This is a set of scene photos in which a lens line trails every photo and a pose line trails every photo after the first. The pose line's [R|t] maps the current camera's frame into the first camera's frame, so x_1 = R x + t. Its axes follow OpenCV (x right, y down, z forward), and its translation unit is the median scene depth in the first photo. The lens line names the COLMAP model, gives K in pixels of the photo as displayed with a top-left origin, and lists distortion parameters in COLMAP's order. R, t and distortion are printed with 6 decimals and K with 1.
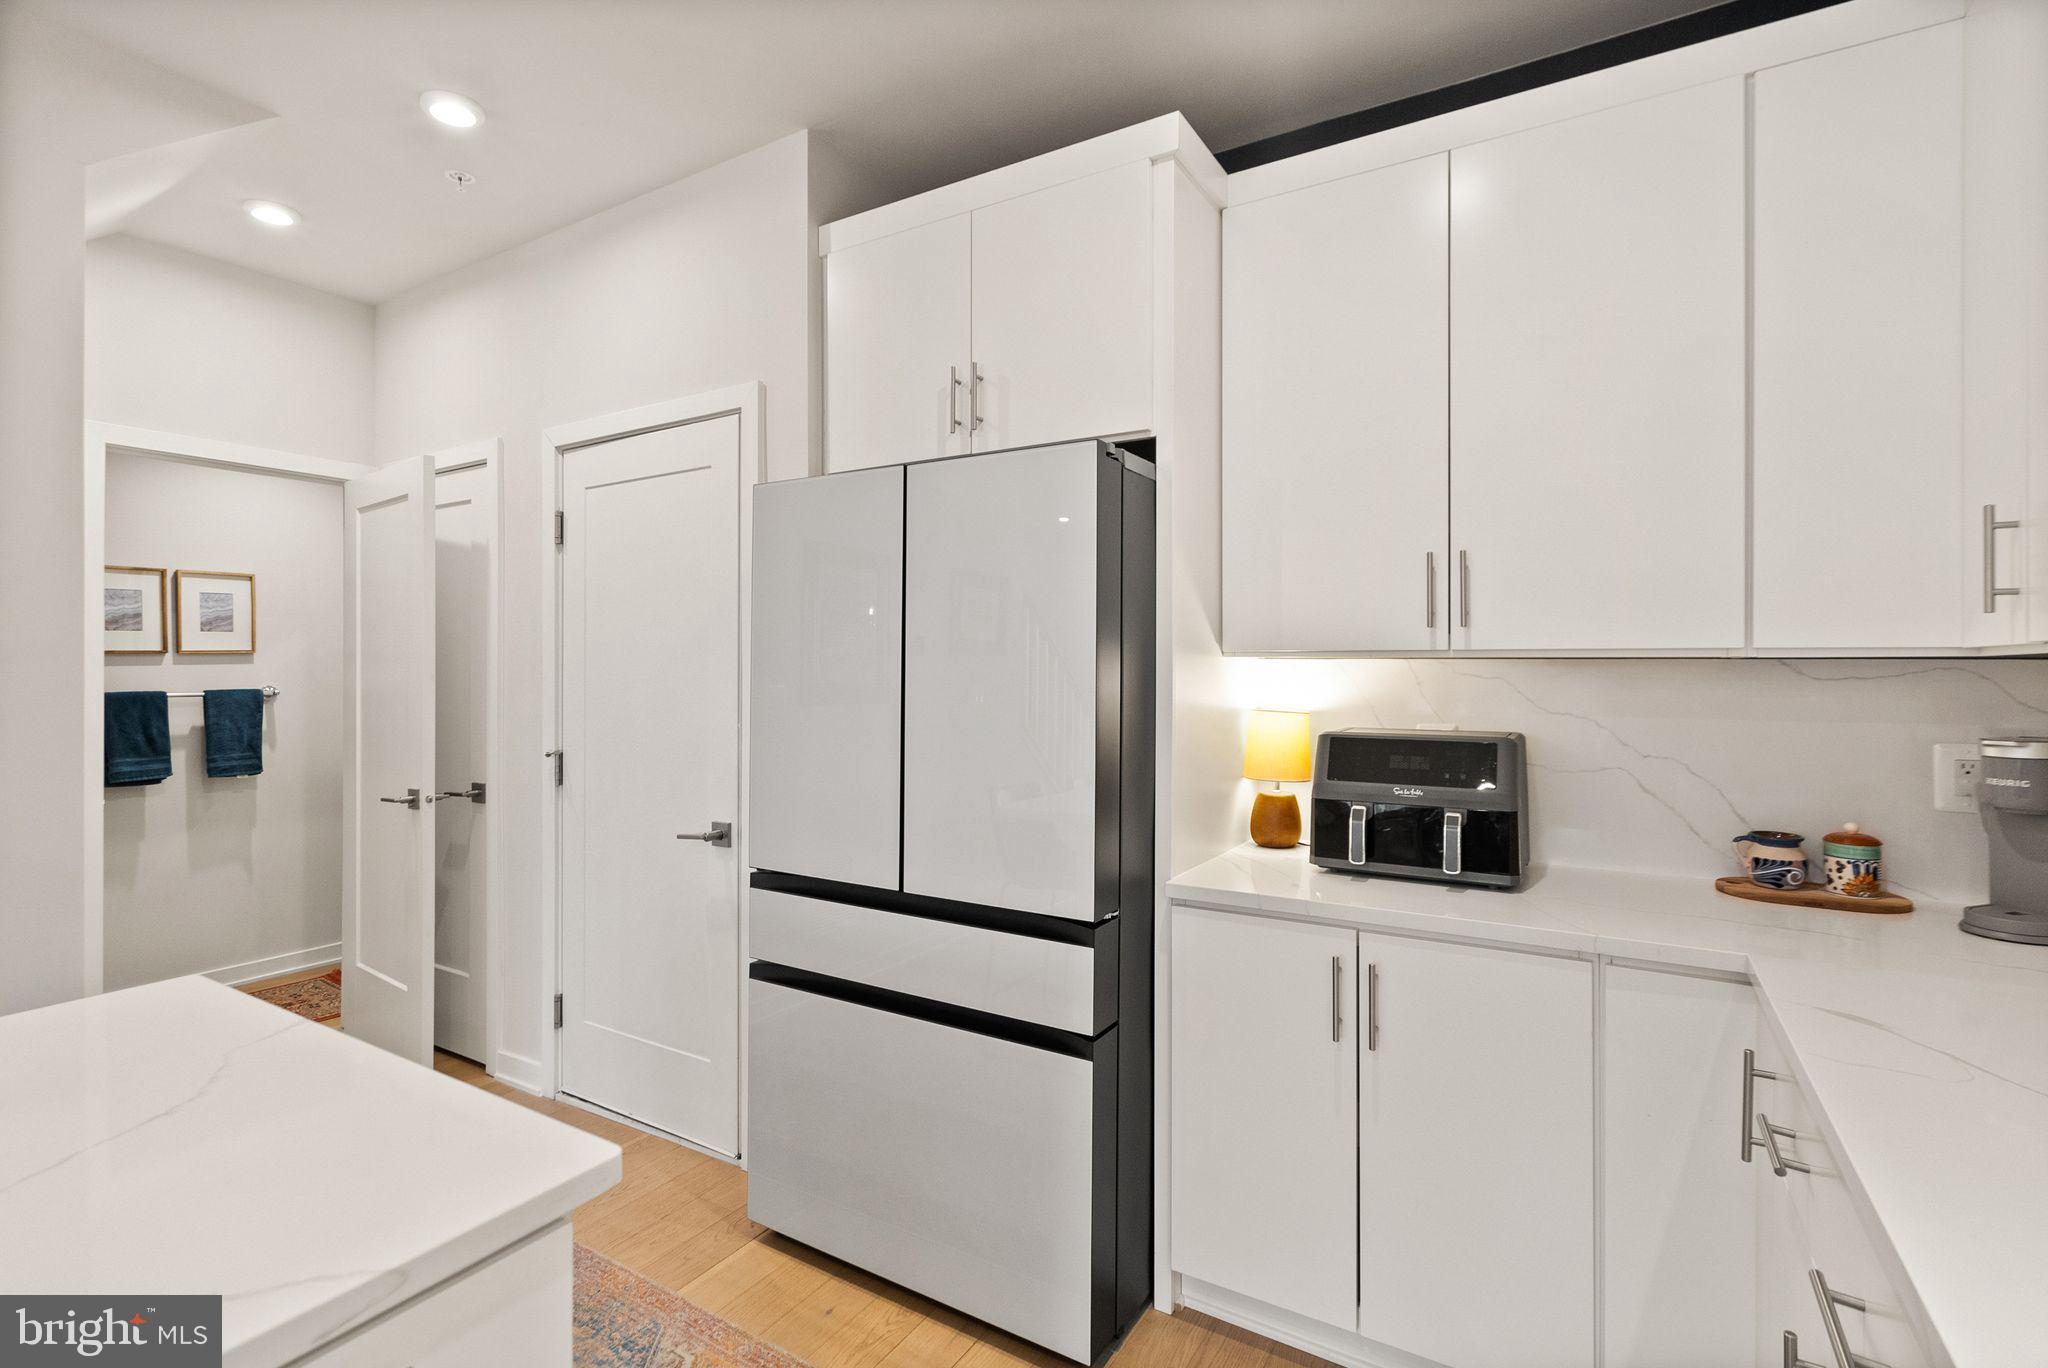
lens RADIAL K [[941.2, 0, 1023.9], [0, 941.2, 669.7], [0, 0, 1]] dist [-0.005508, -0.000502]
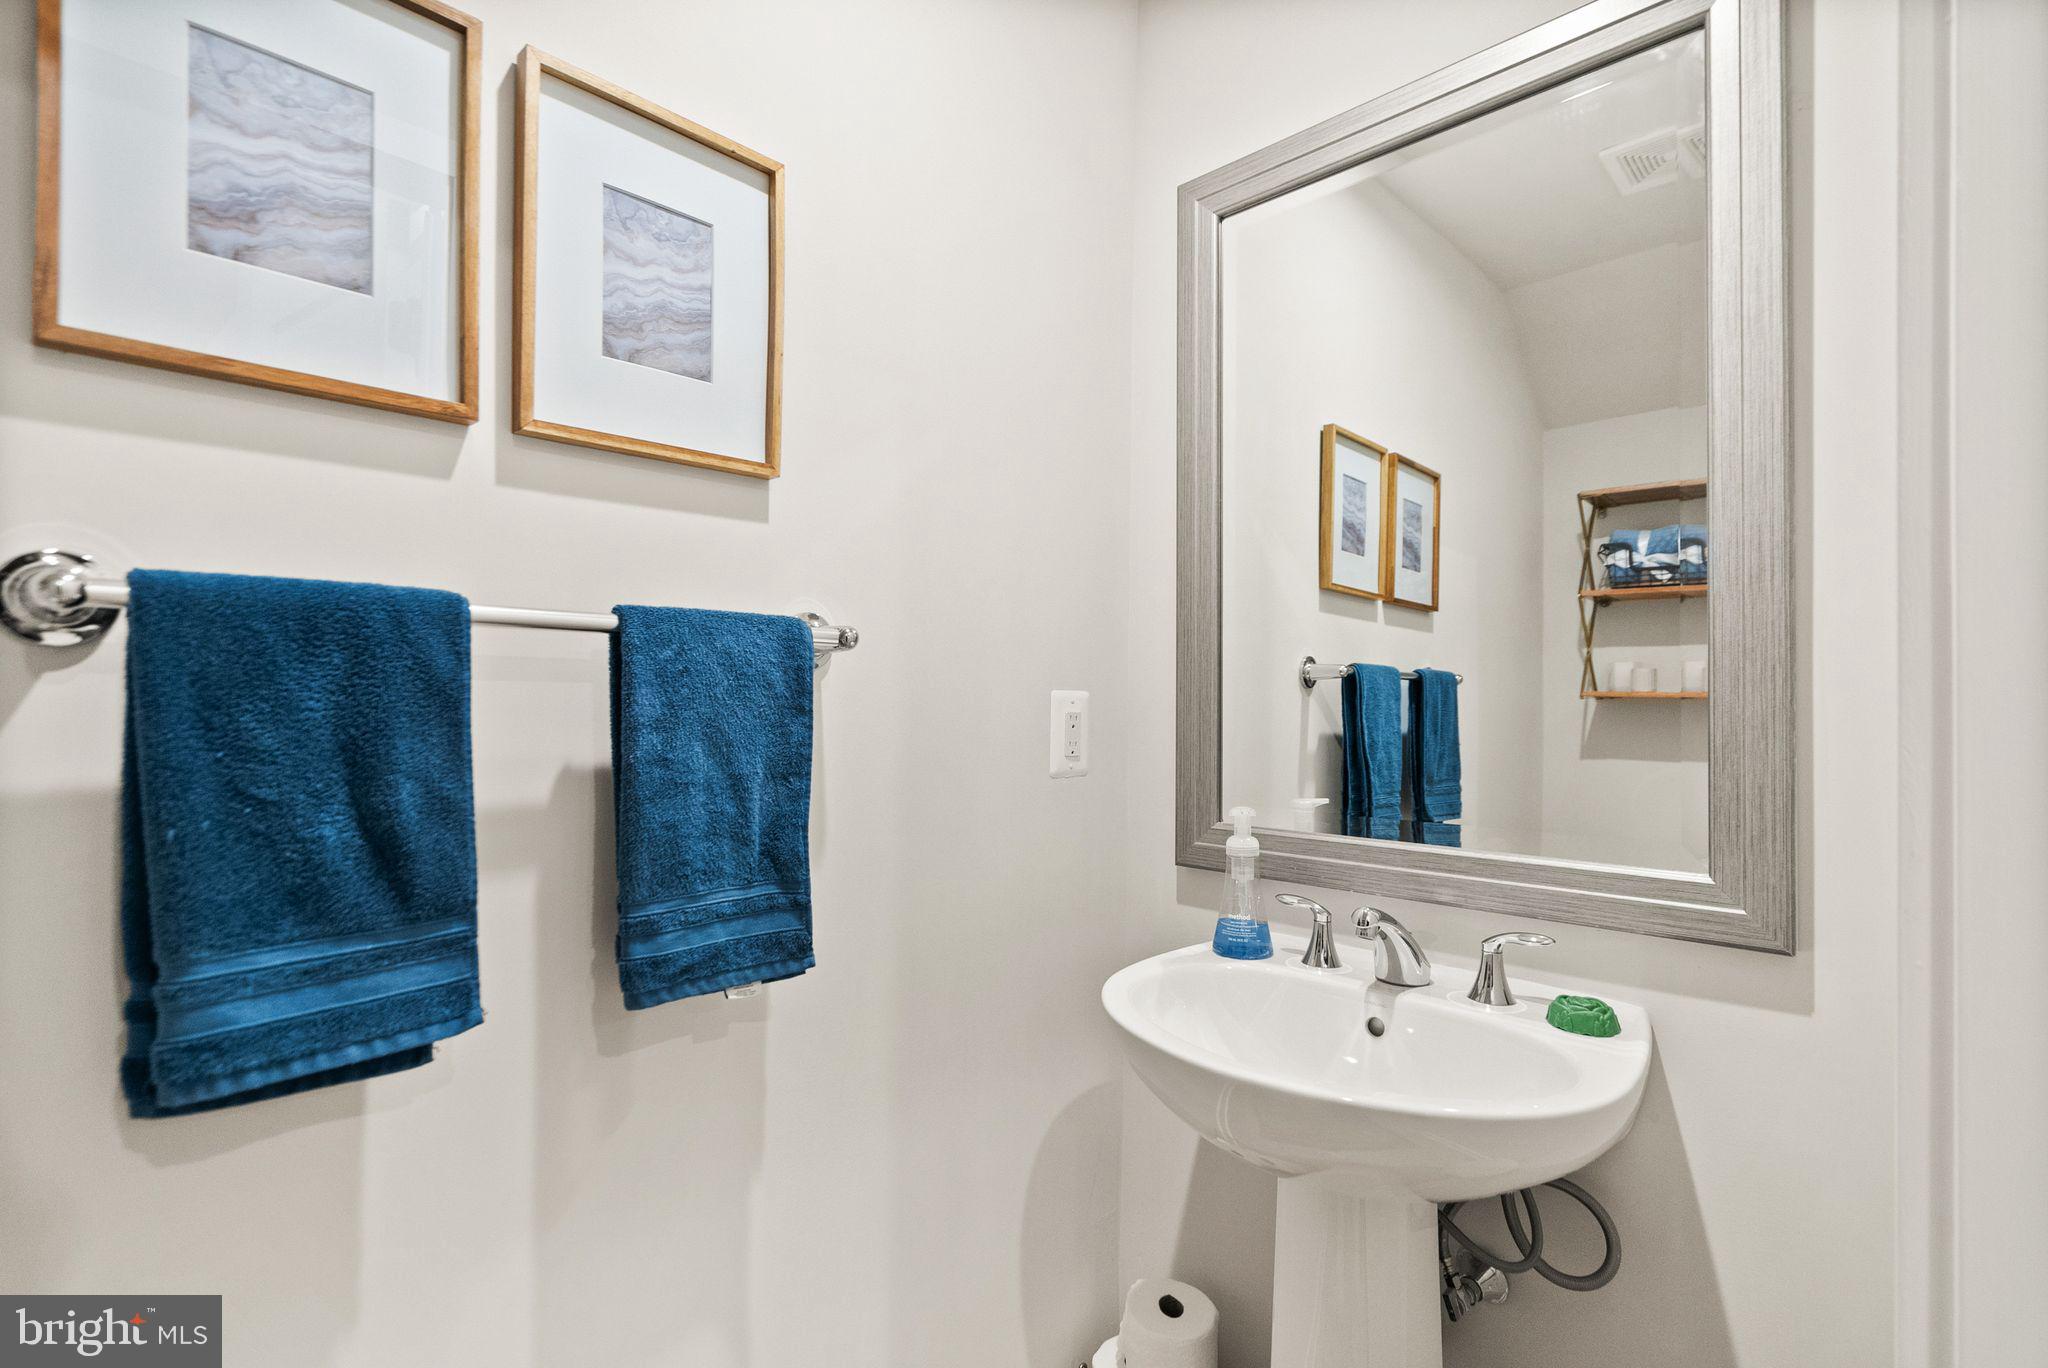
lens RADIAL K [[941.2, 0, 1027.4], [0, 941.2, 689.5], [0, 0, 1]] dist [-0.005508, -0.000502]
pose [[0.975737, 0.013647, -0.218520, -0.734576], [-0.016004, 0.999831, -0.009018, 0.042135], [0.218360, 0.012297, 0.975791, 0.809136]]
